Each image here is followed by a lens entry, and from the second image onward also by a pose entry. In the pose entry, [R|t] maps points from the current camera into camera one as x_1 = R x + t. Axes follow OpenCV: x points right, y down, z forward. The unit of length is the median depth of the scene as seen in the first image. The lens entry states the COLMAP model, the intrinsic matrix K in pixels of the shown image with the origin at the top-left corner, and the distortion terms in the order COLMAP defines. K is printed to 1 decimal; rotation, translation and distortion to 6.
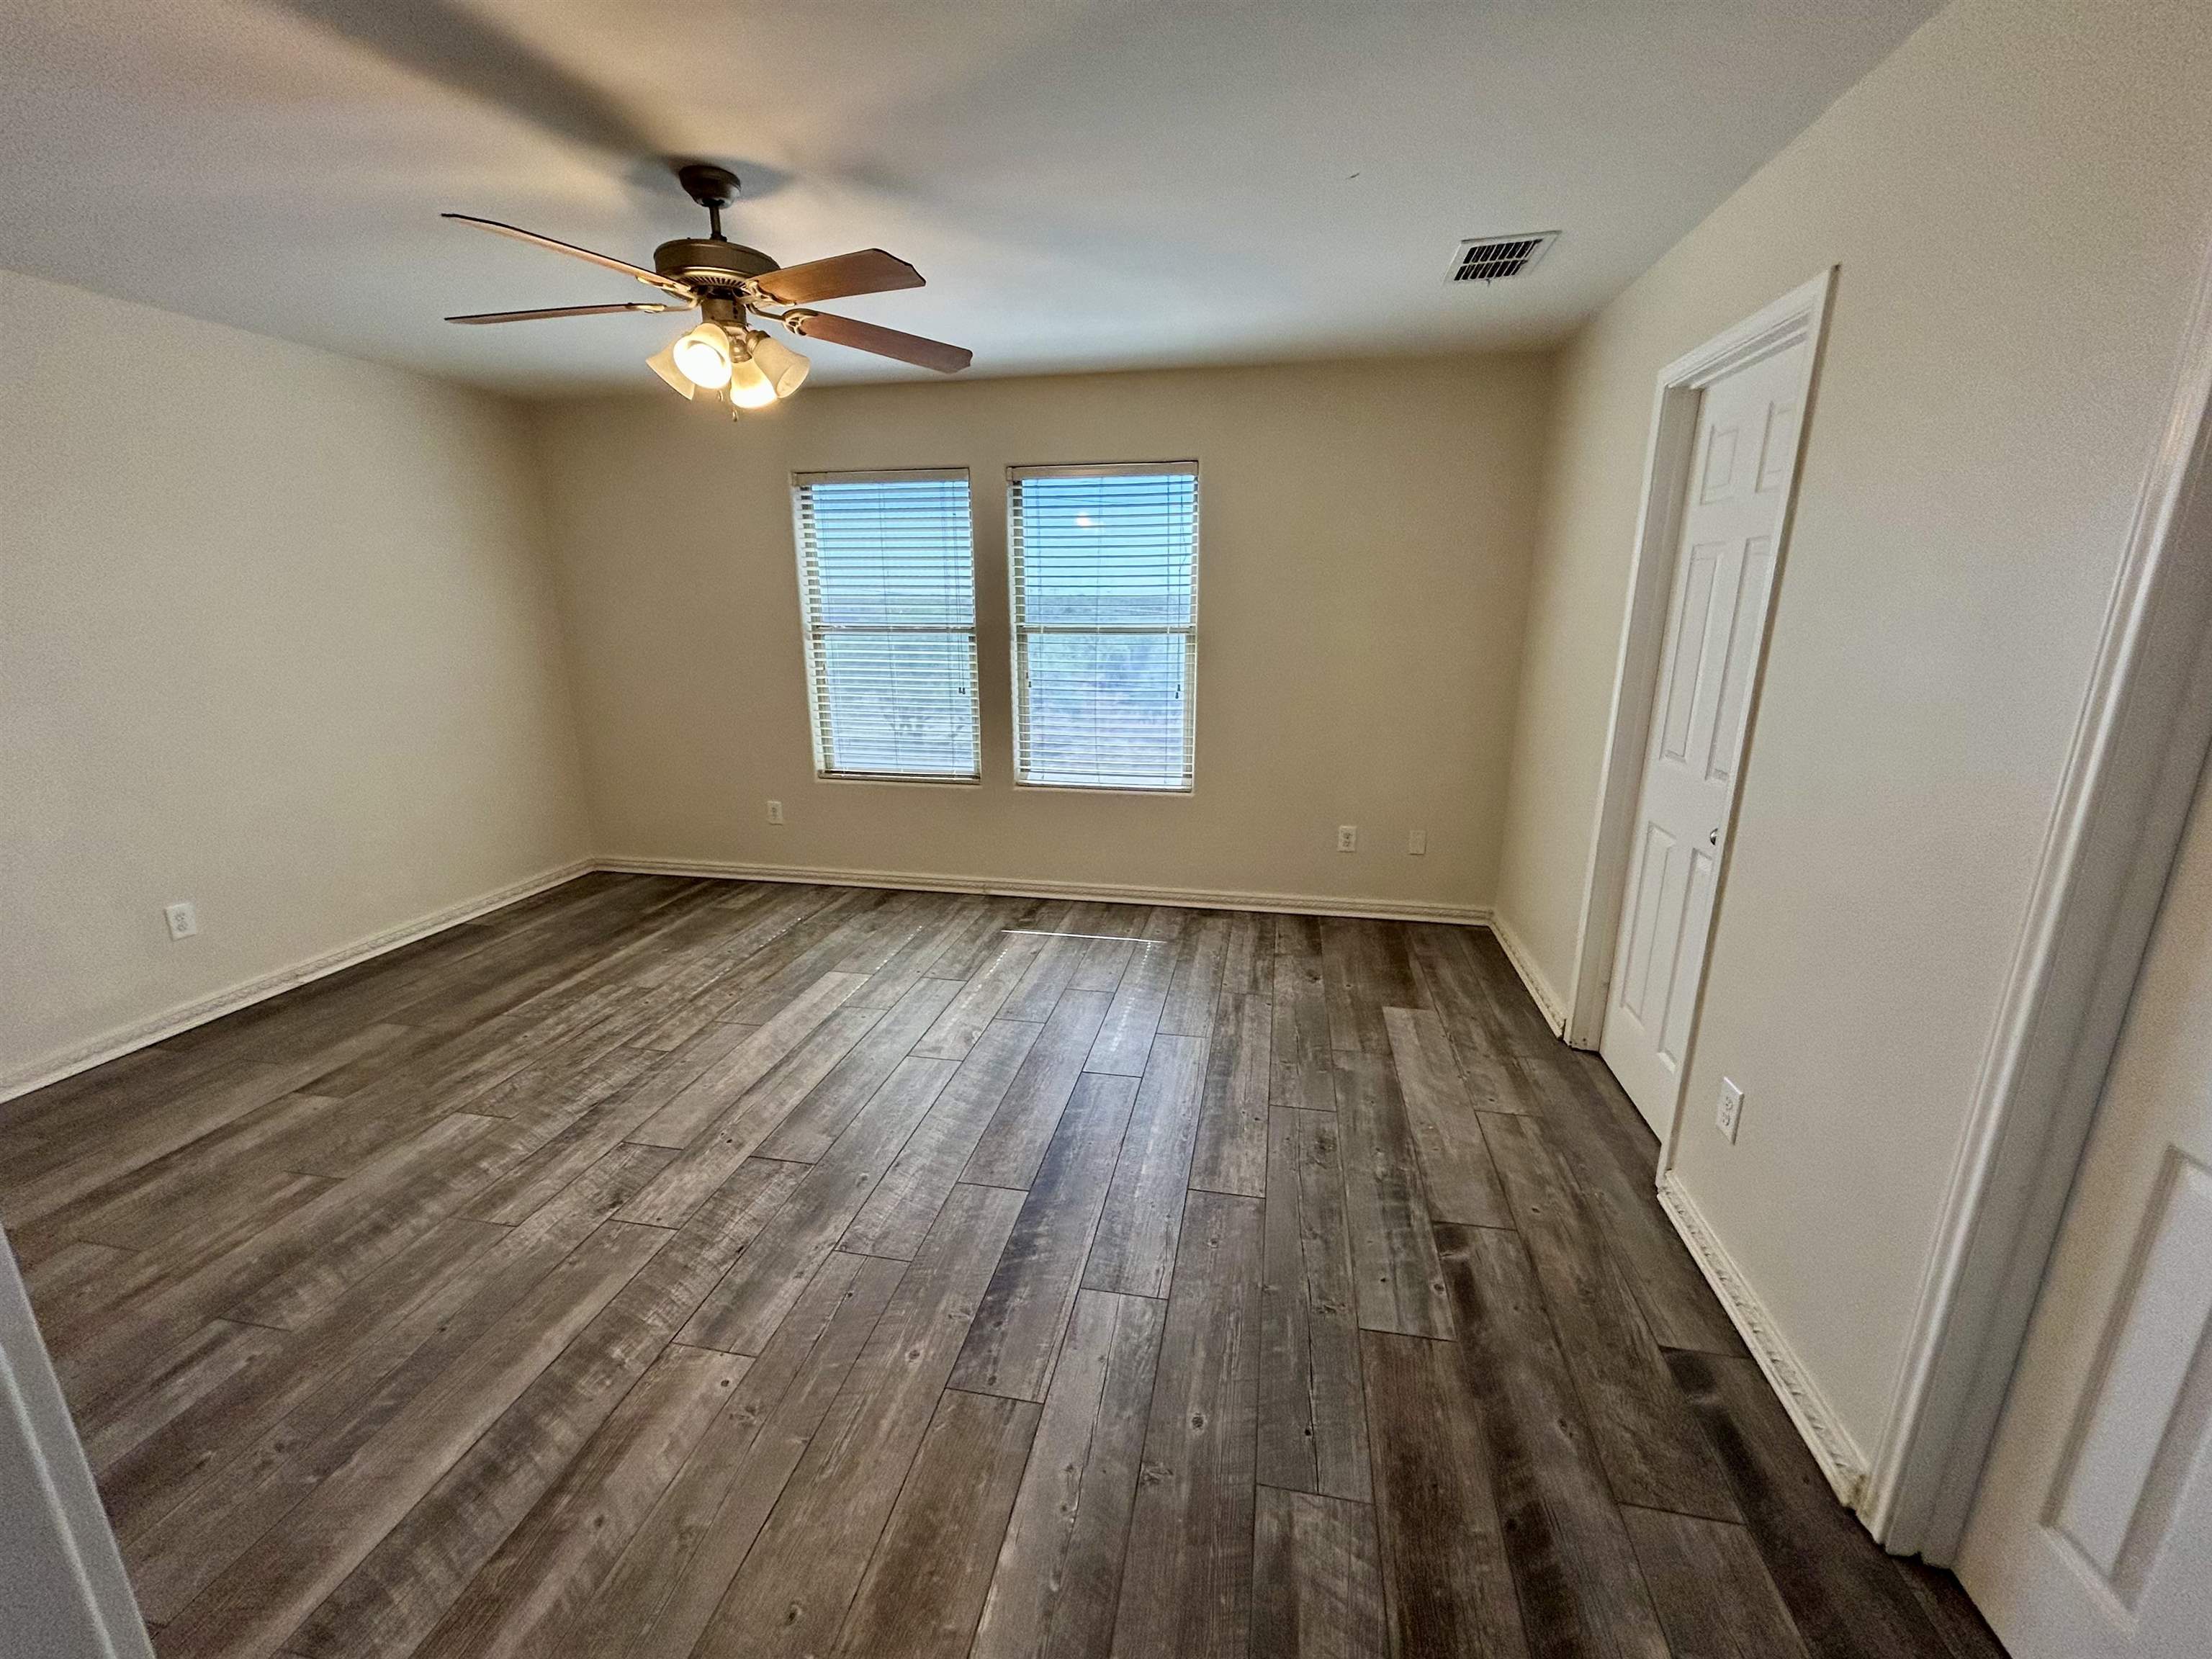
lens RADIAL K [[903.9, 0, 1106.0], [0, 903.9, 832.3], [0, 0, 1]] dist [-0.001694, 0.001645]
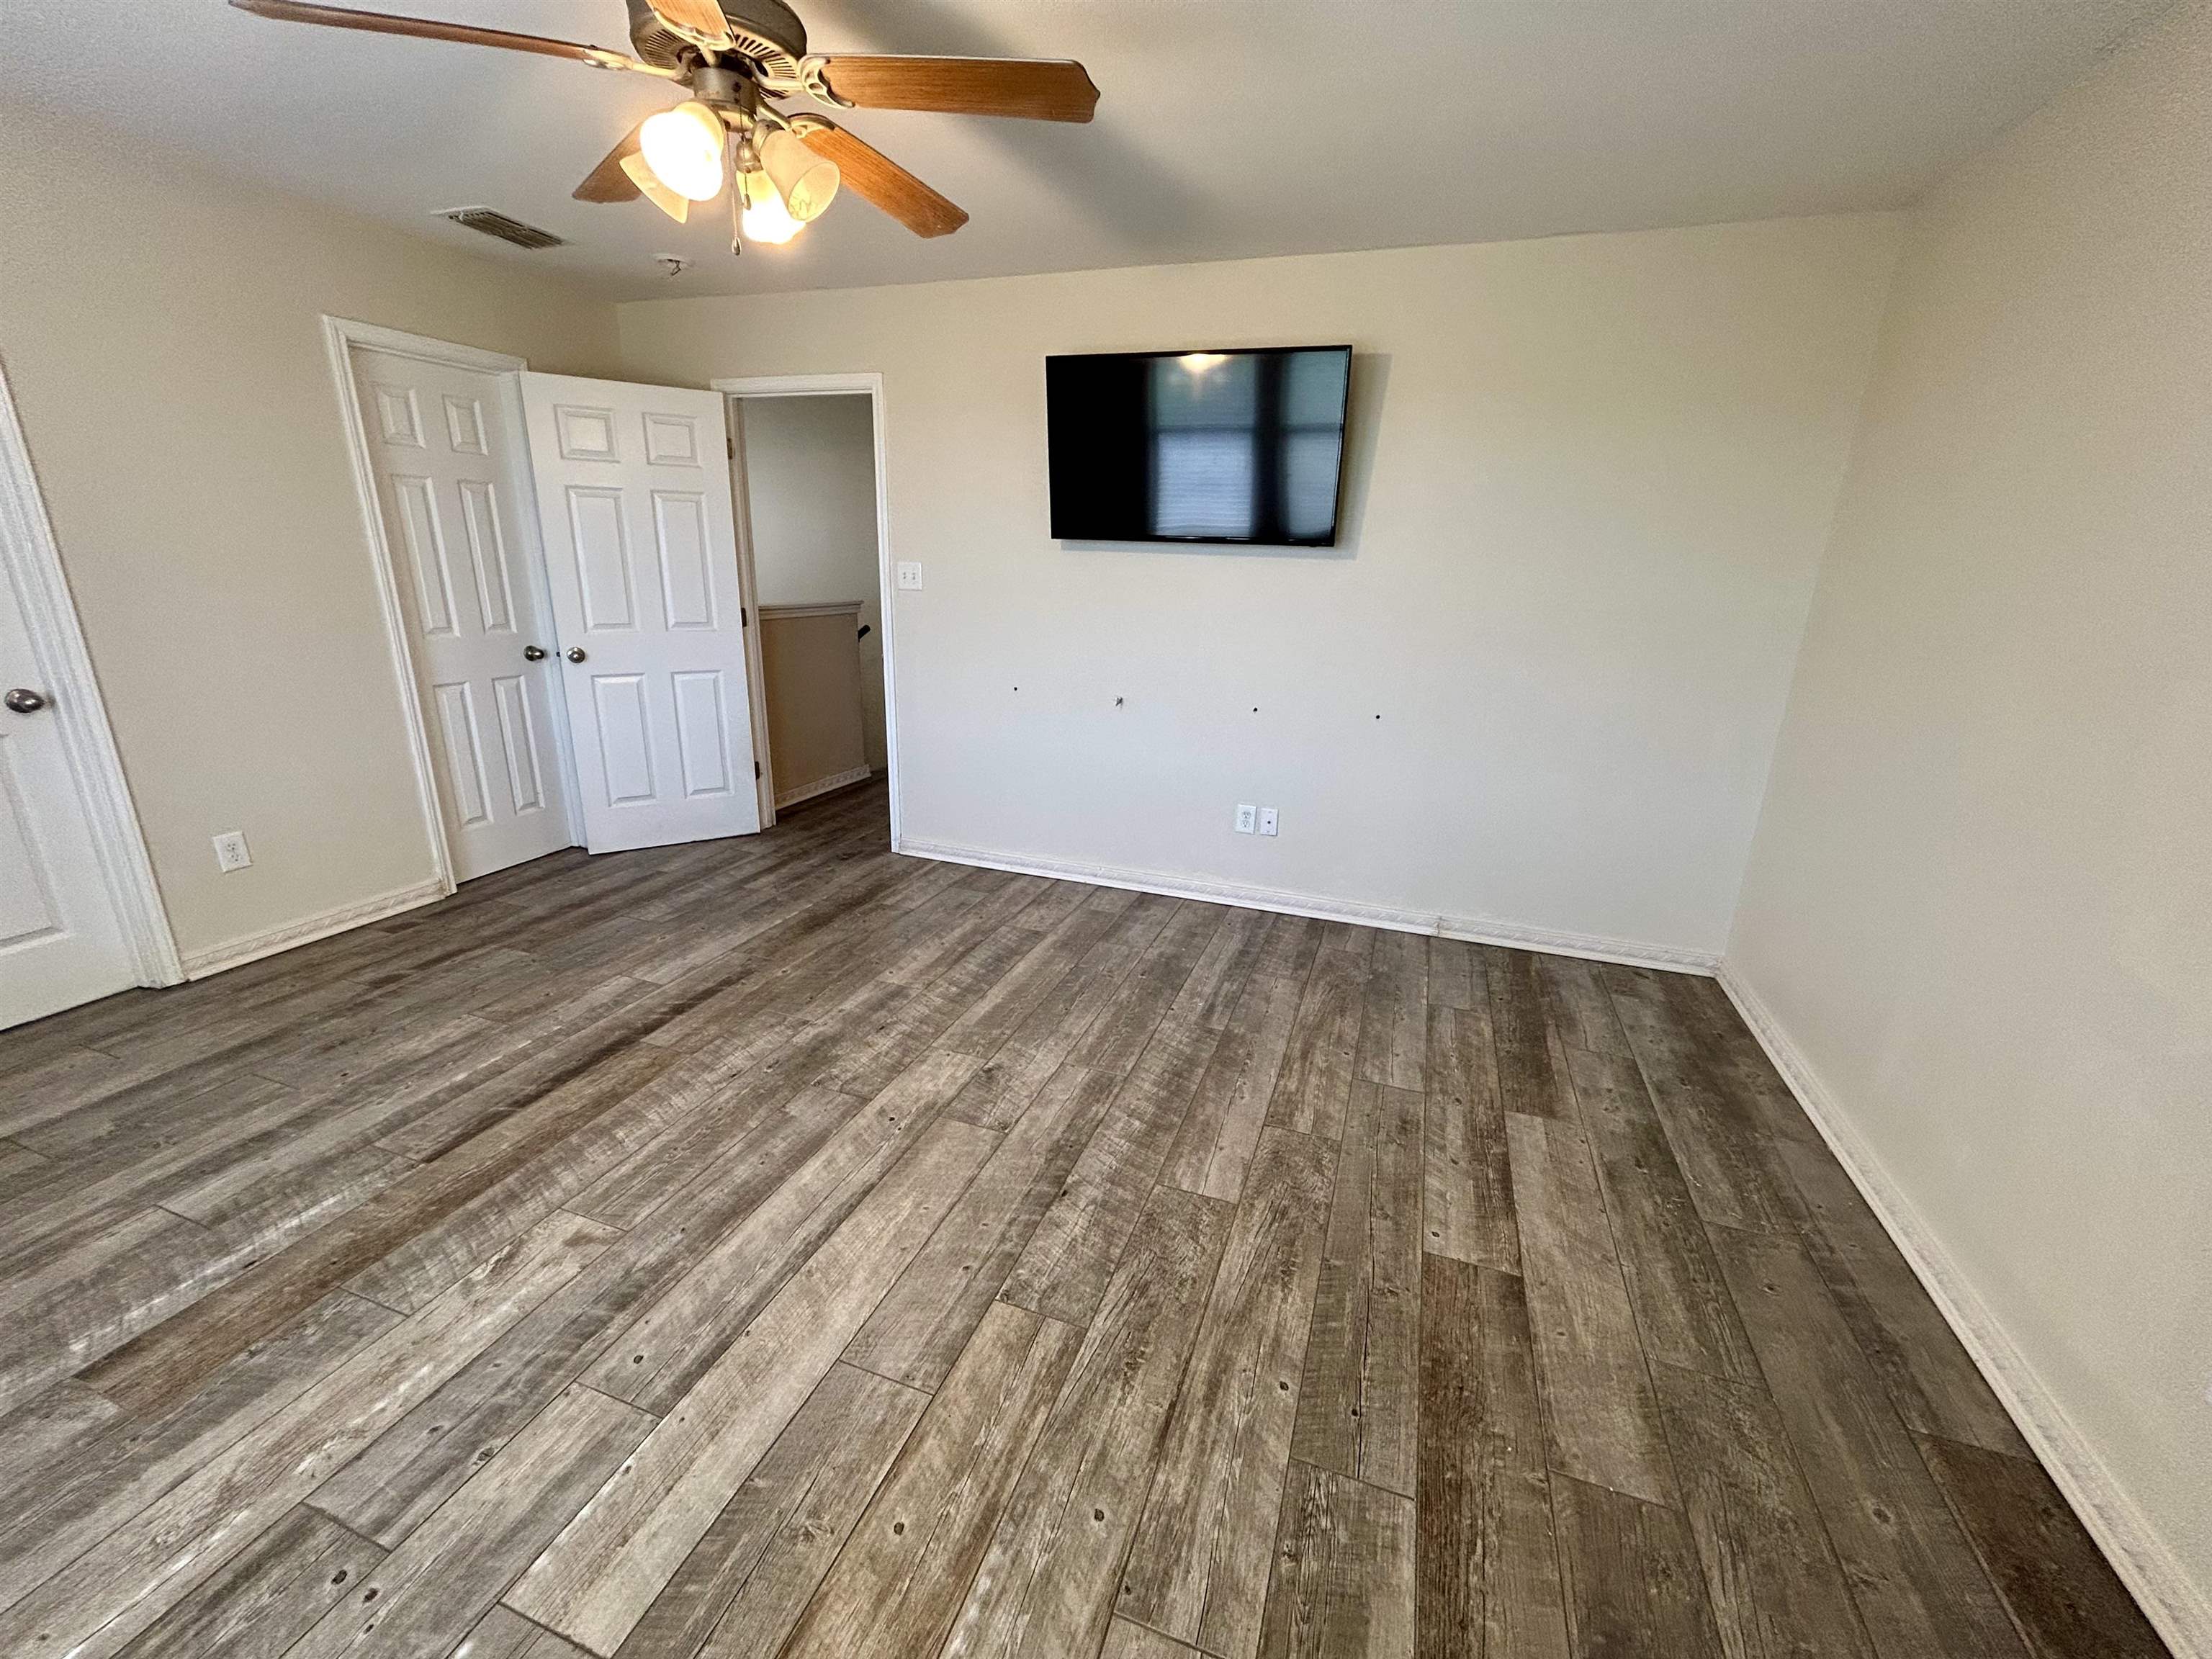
lens RADIAL K [[903.9, 0, 1103.1], [0, 903.9, 821.0], [0, 0, 1]] dist [-0.001694, 0.001645]
pose [[-0.988852, -0.065508, 0.133718, -0.736093], [0.012138, 0.859575, 0.510866, -0.382957], [-0.148406, 0.506794, -0.849197, 1.604275]]
